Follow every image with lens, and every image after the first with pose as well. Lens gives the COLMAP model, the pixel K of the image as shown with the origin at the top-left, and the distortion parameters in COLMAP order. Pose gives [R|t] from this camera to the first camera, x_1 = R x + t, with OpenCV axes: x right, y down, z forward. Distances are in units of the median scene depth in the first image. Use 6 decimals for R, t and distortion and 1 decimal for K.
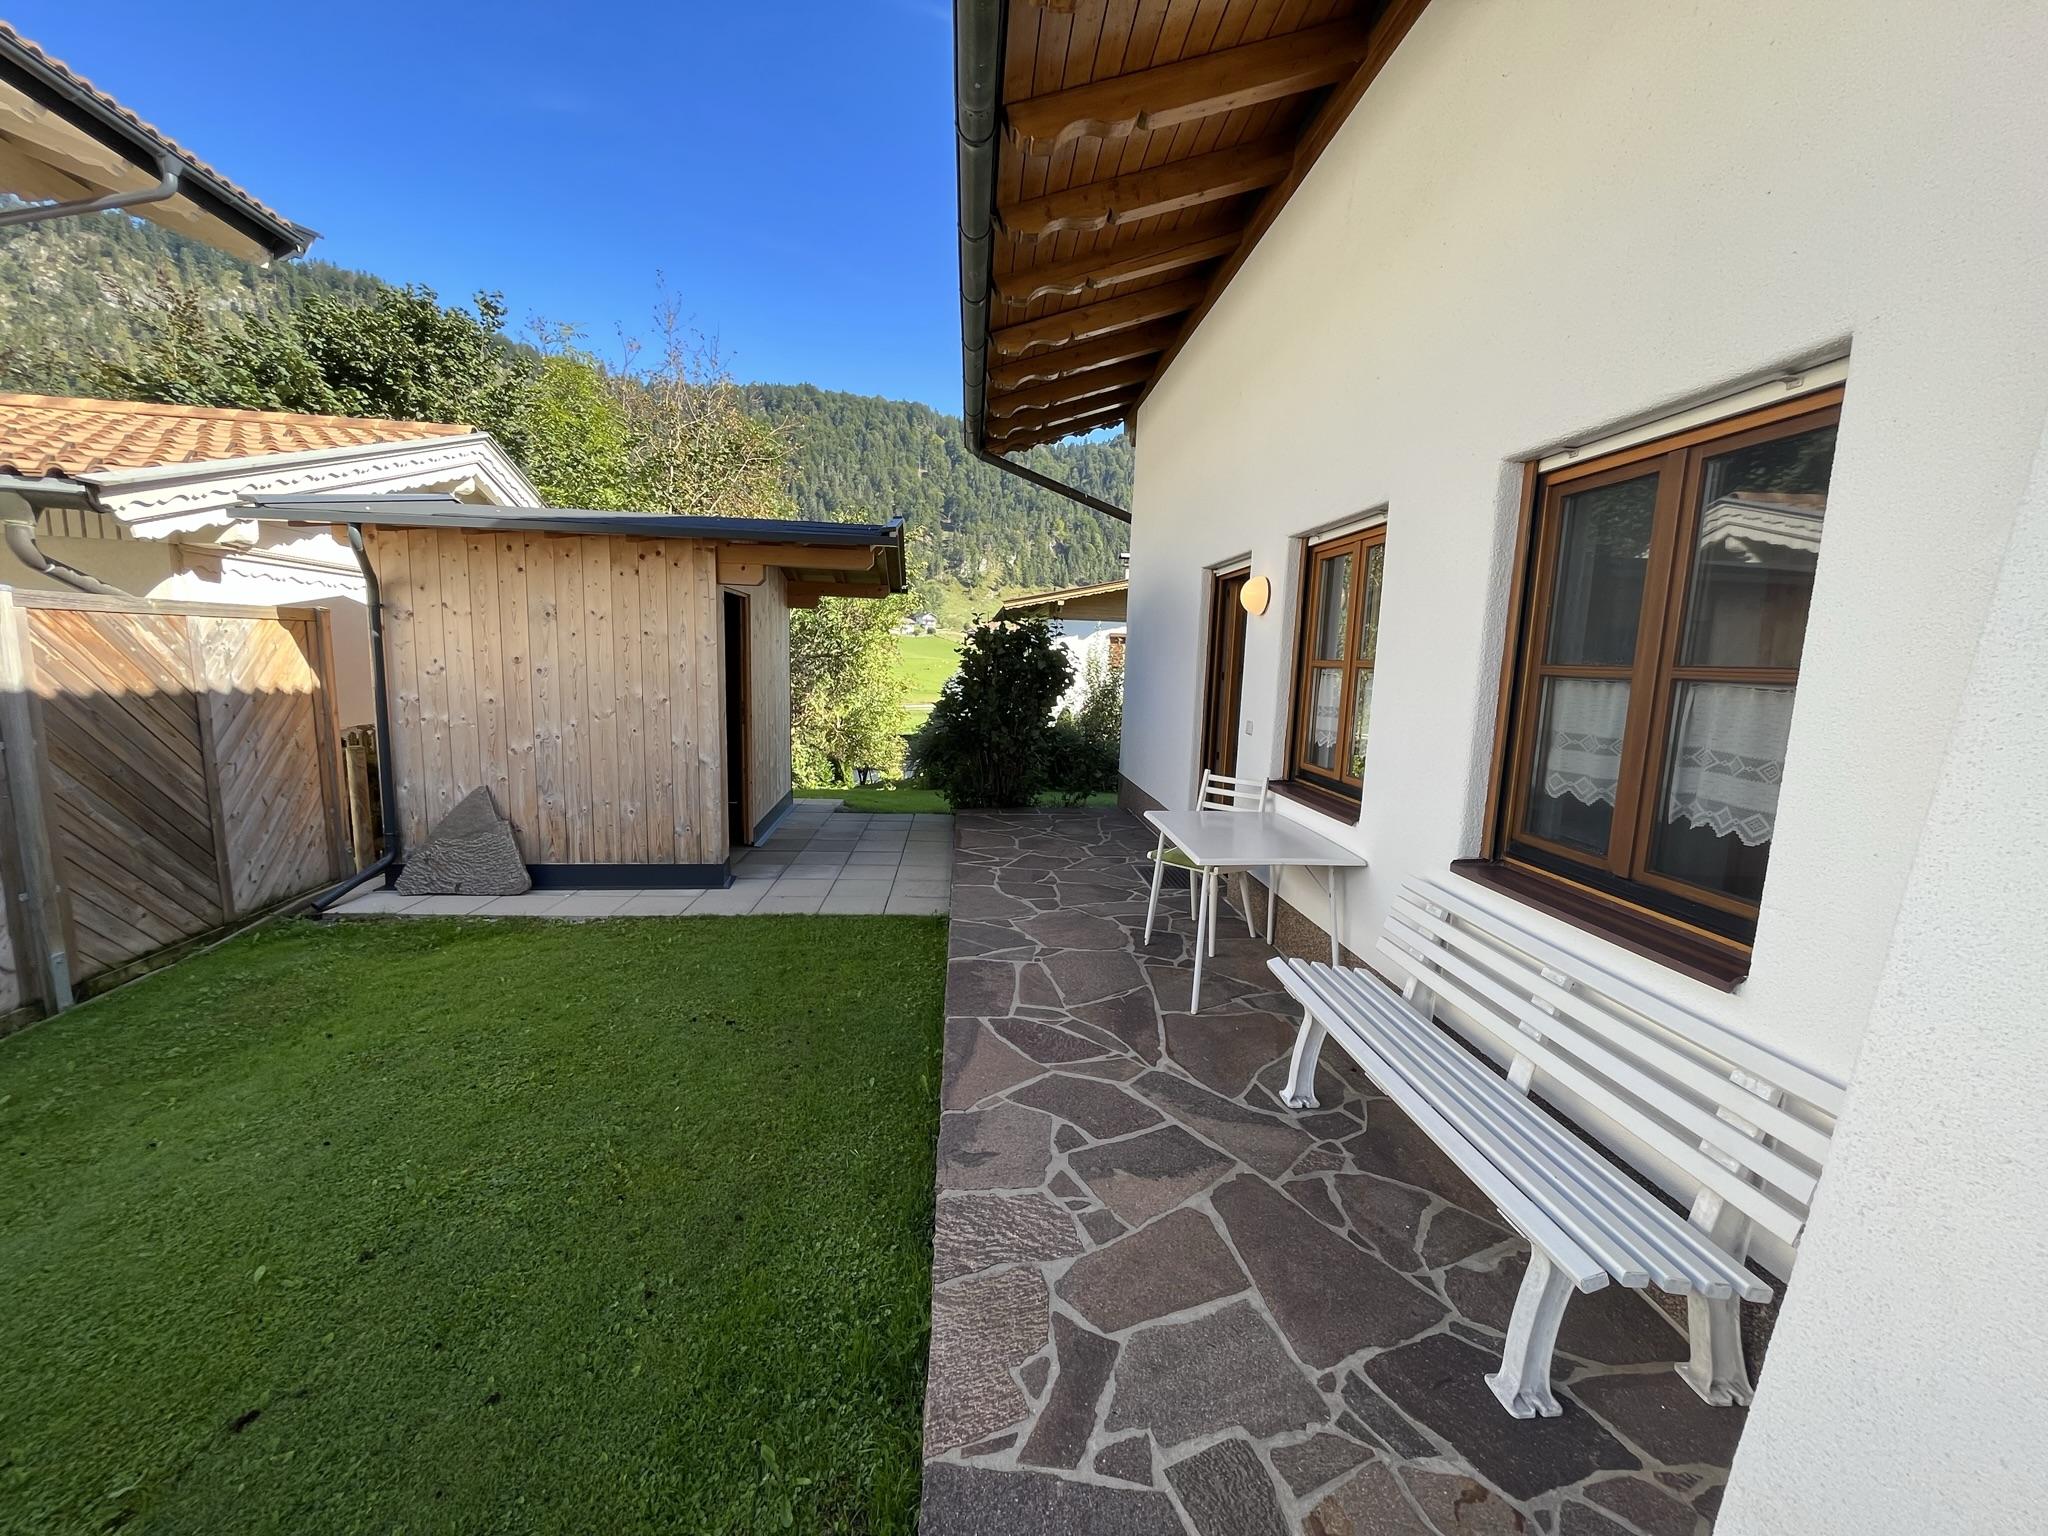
lens RADIAL K [[824.3, 0, 1024.0], [0, 824.3, 768.0], [0, 0, 1]] dist [-0.001973, -0.000159]
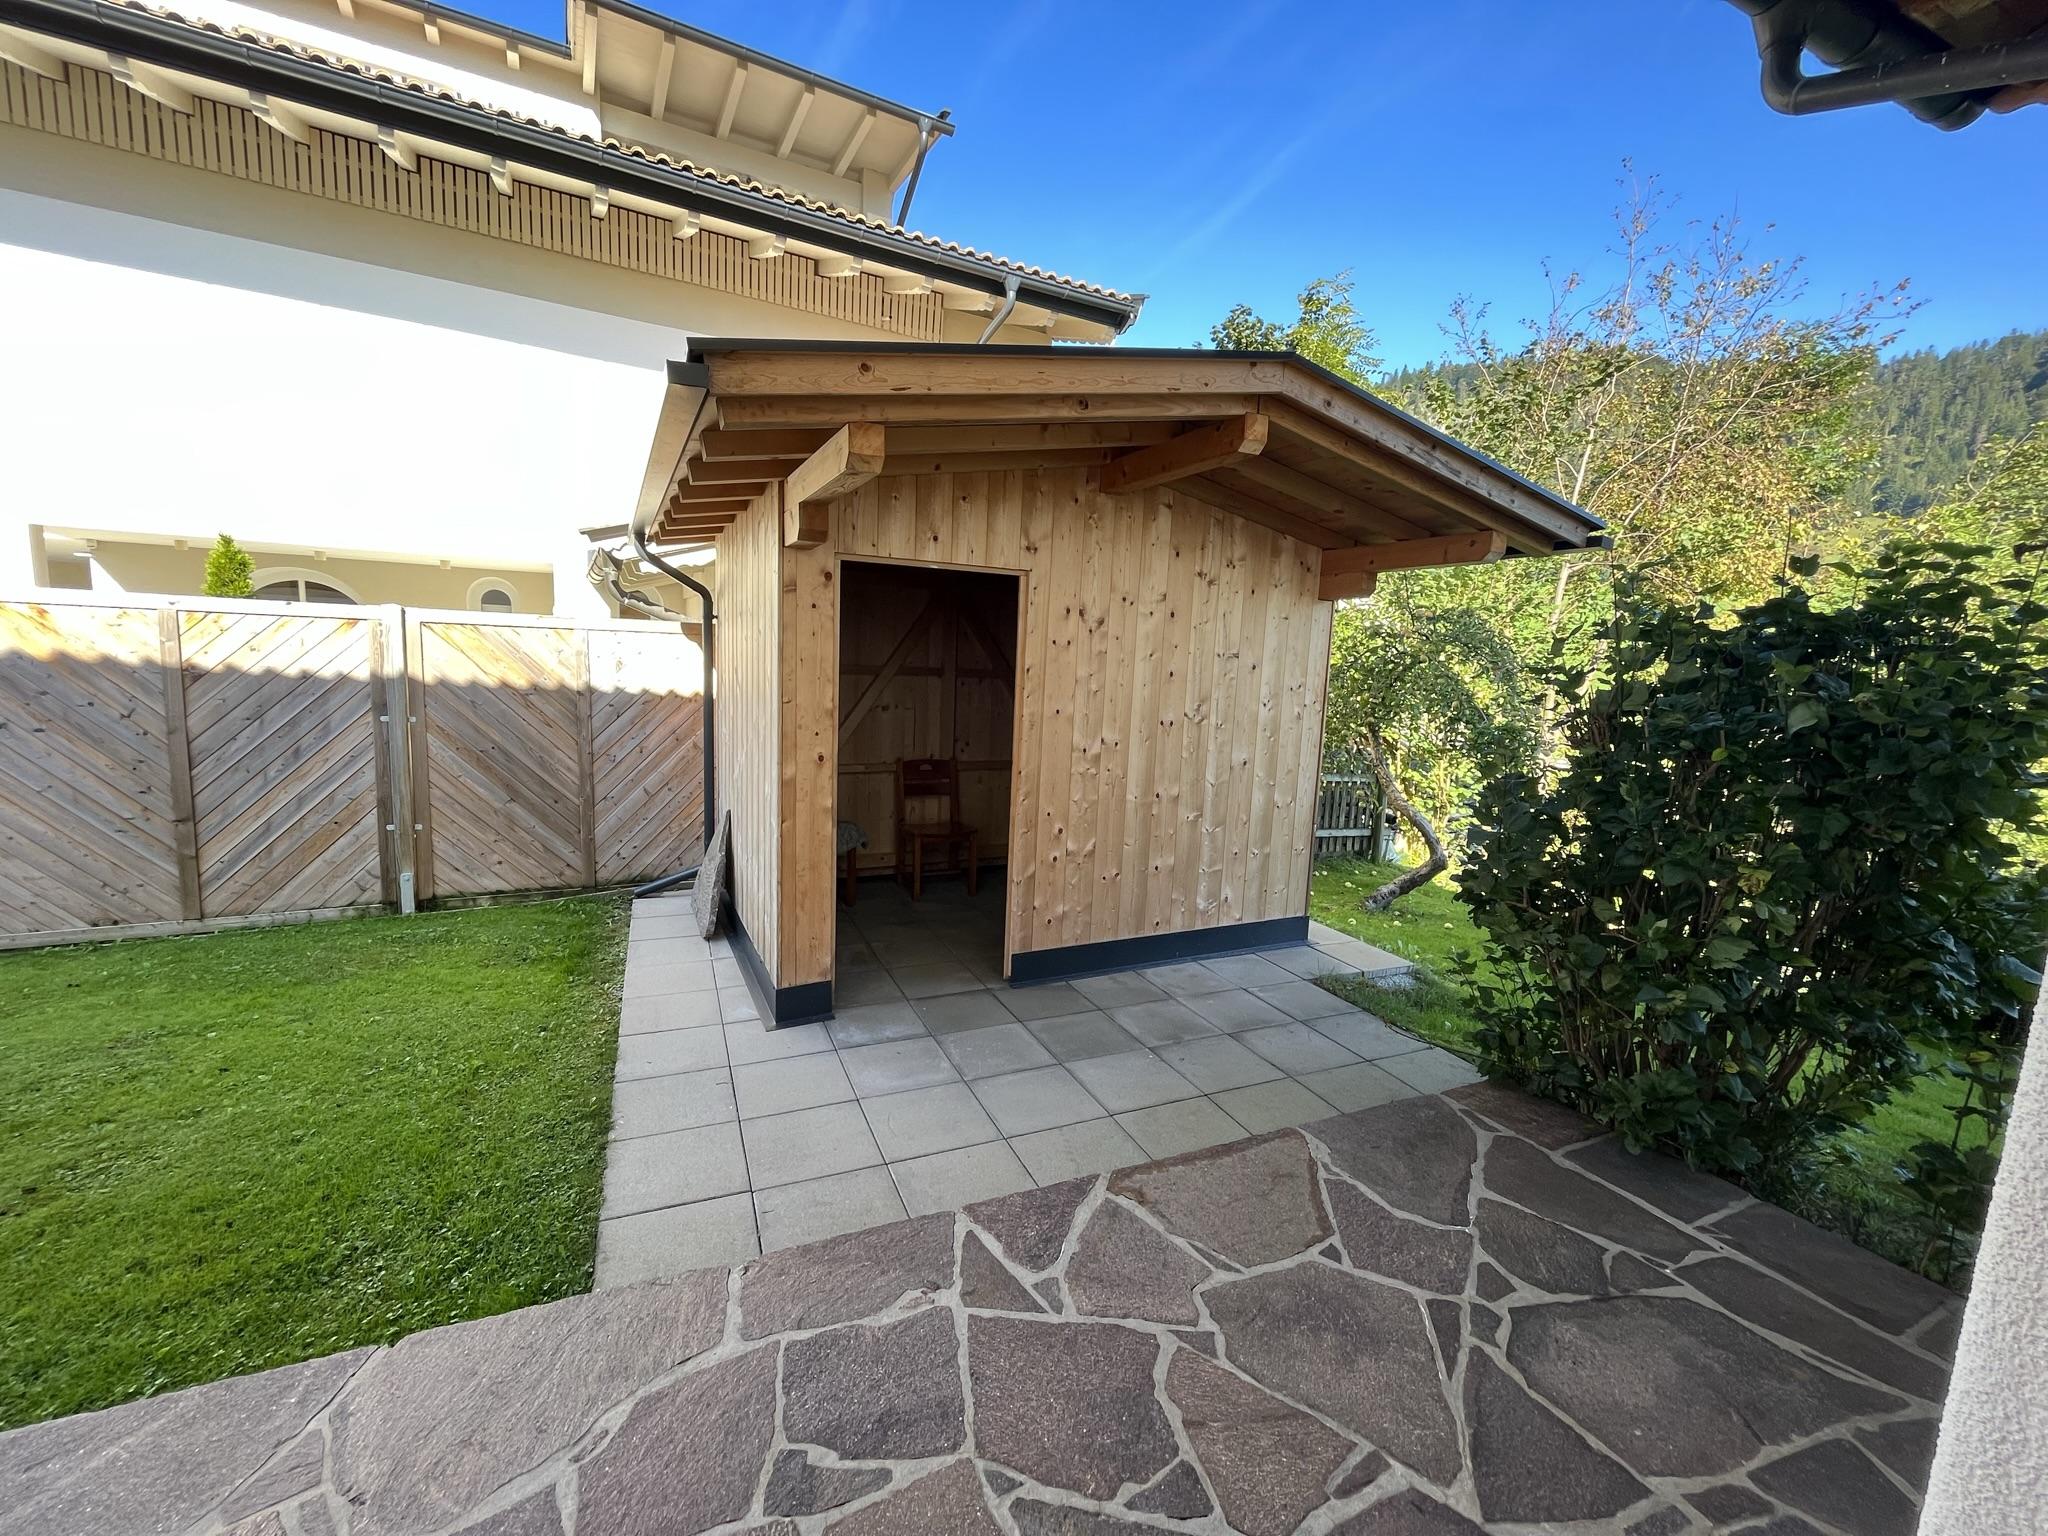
lens RADIAL K [[824.3, 0, 1024.0], [0, 824.3, 768.0], [0, 0, 1]] dist [-0.001973, -0.000159]
pose [[0.331933, 0.103665, -0.937589, 0.344363], [-0.157557, 0.986073, 0.053246, -0.144330], [0.930052, 0.130049, 0.343644, 1.156469]]
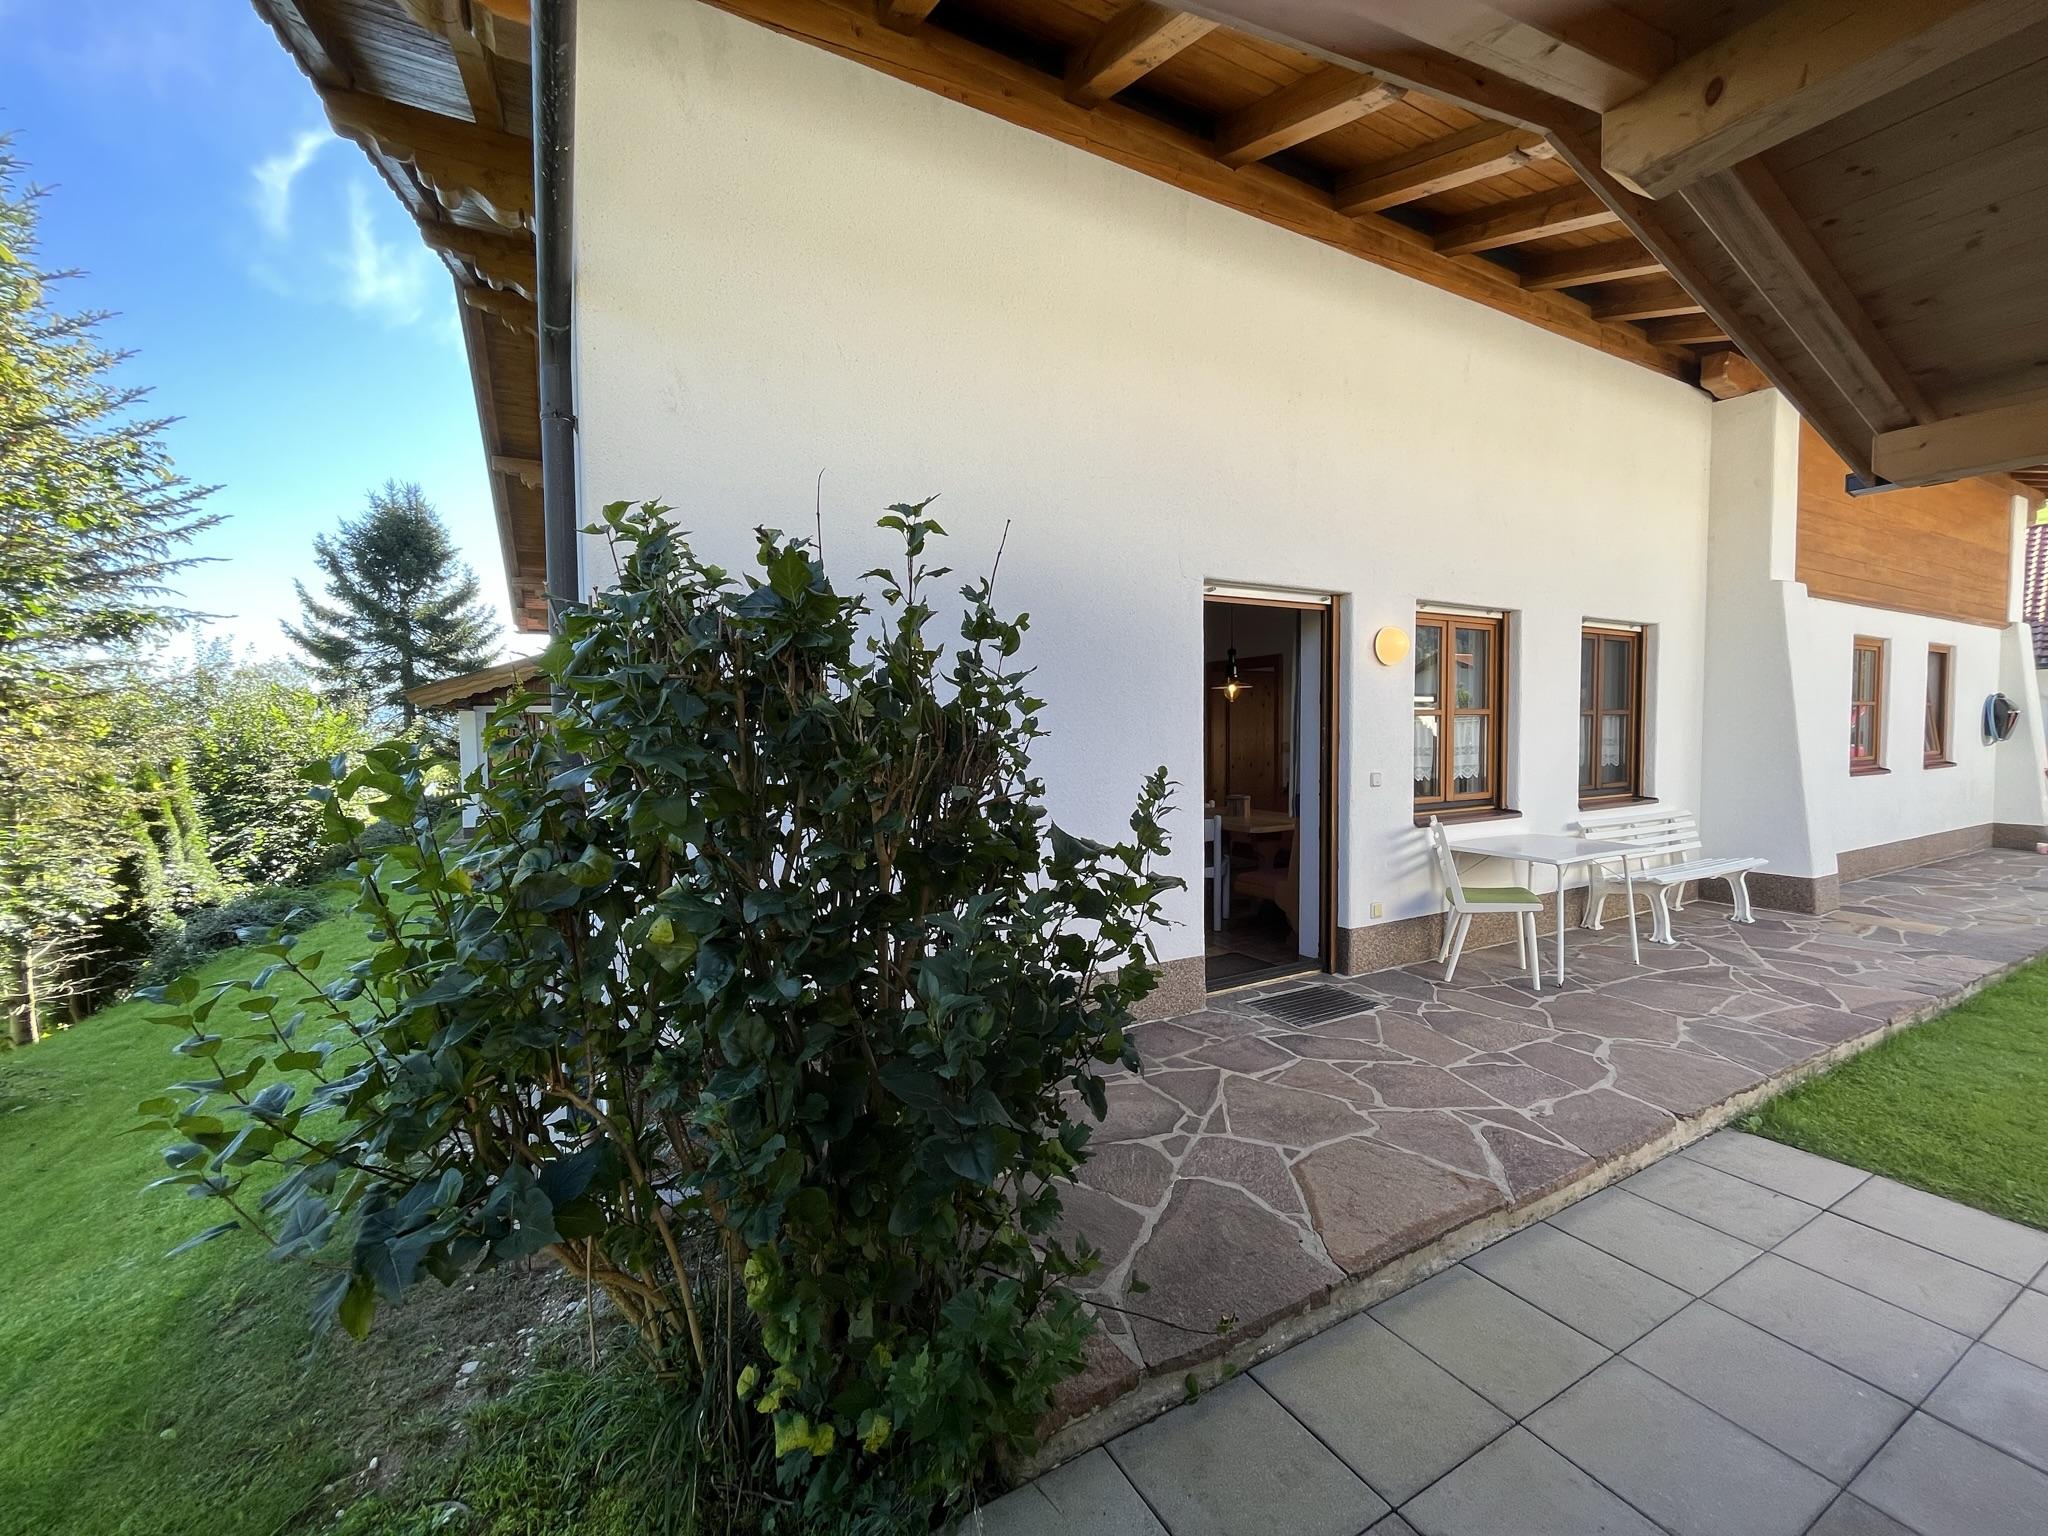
lens RADIAL K [[824.3, 0, 1024.0], [0, 824.3, 768.0], [0, 0, 1]] dist [-0.001973, -0.000159]
pose [[-0.412956, -0.071584, 0.907934, -0.467369], [0.120199, 0.983902, 0.132243, -0.258497], [-0.902785, 0.163743, -0.397704, 1.897303]]
